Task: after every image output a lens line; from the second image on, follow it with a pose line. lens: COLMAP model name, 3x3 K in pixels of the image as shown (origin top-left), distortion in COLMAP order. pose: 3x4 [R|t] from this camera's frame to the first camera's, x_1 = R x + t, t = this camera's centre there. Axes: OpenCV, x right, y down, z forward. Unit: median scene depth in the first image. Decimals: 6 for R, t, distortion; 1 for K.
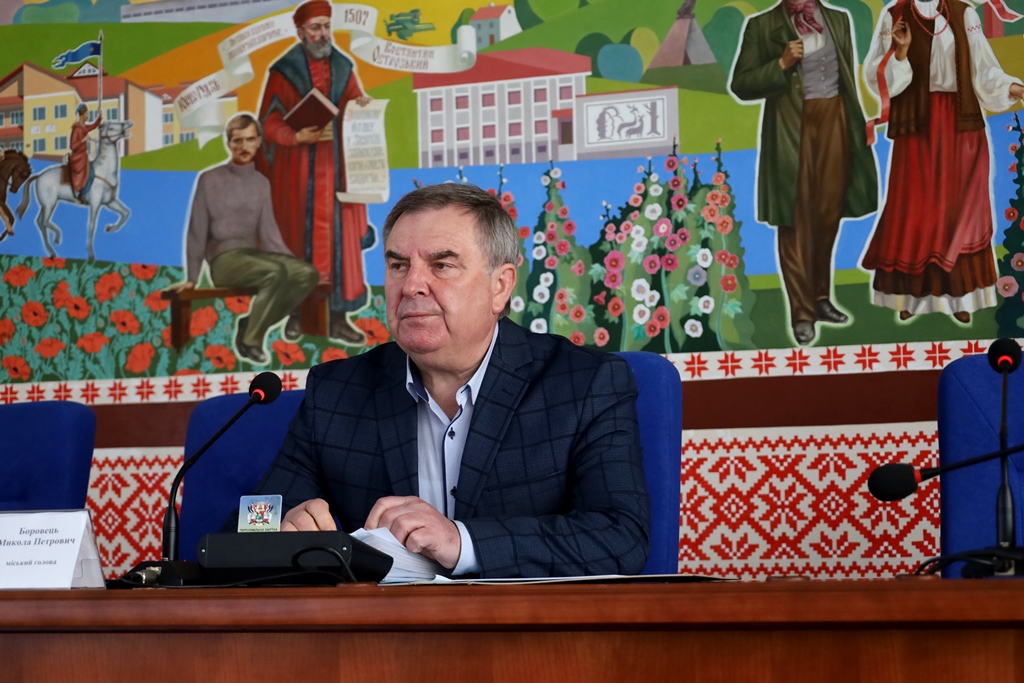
lens RADIAL K [[2283.0, 0, 512.3], [0, 2283.0, 349.5], [0, 0, 1]] dist [-0.153041, 0.000000]
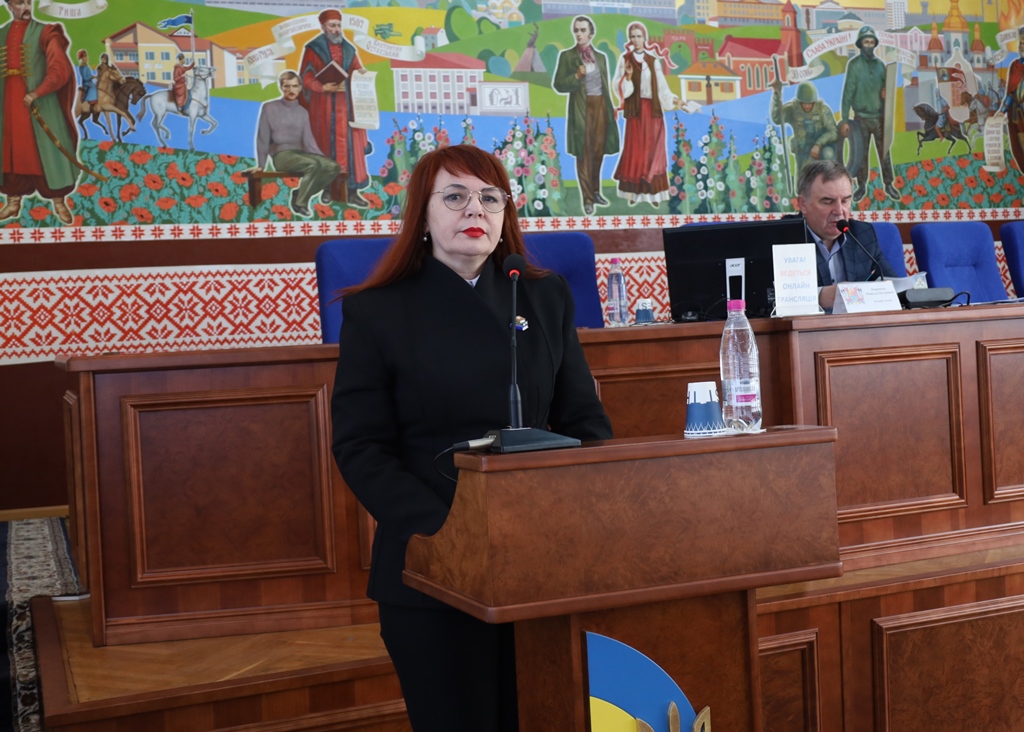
lens RADIAL K [[1165.3, 0, 512.3], [0, 1165.3, 372.1], [0, 0, 1]] dist [-0.063183, 0.000000]
pose [[0.763231, -0.053440, 0.643912, -0.573949], [-0.020002, 0.994142, 0.106215, 0.027194], [-0.645816, -0.093946, 0.757691, 0.207396]]
